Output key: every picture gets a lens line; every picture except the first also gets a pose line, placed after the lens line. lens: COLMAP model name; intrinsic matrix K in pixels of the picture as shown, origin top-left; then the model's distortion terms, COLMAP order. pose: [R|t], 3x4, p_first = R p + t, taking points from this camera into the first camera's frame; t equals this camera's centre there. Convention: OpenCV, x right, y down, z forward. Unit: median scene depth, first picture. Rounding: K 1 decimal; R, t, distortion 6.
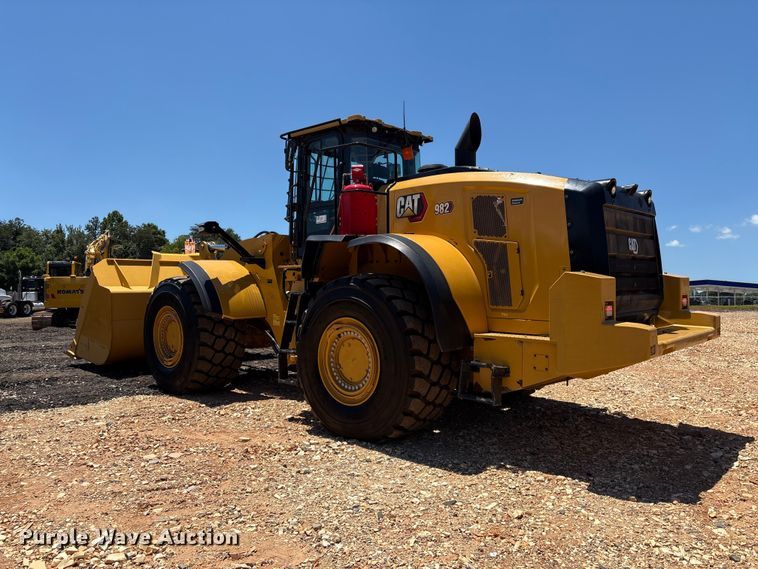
lens RADIAL K [[573.8, 0, 378.3], [0, 573.8, 282.0], [0, 0, 1]] dist [0.056755, -0.062977]
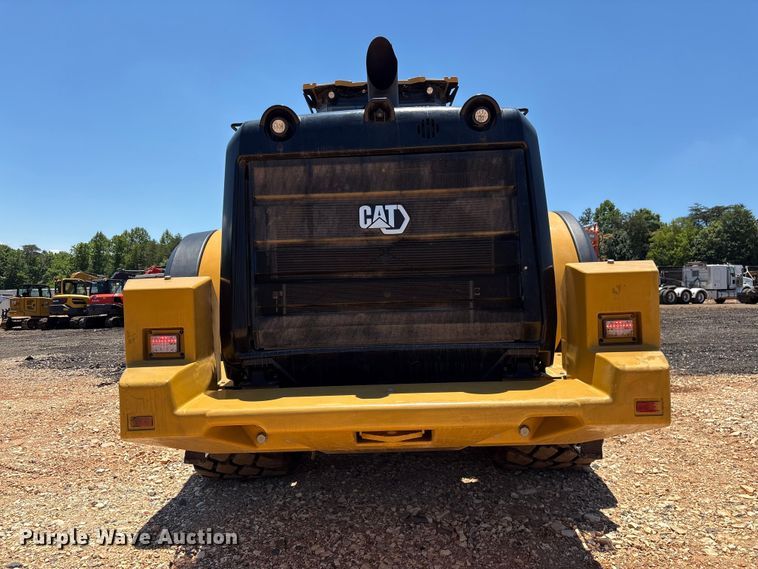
lens RADIAL K [[573.8, 0, 377.7], [0, 573.8, 286.7], [0, 0, 1]] dist [0.056755, -0.062977]
pose [[0.653059, -0.005808, -0.757285, 0.743610], [0.028146, 0.999466, 0.016606, -0.009384], [0.756784, -0.032159, 0.652873, 0.588555]]
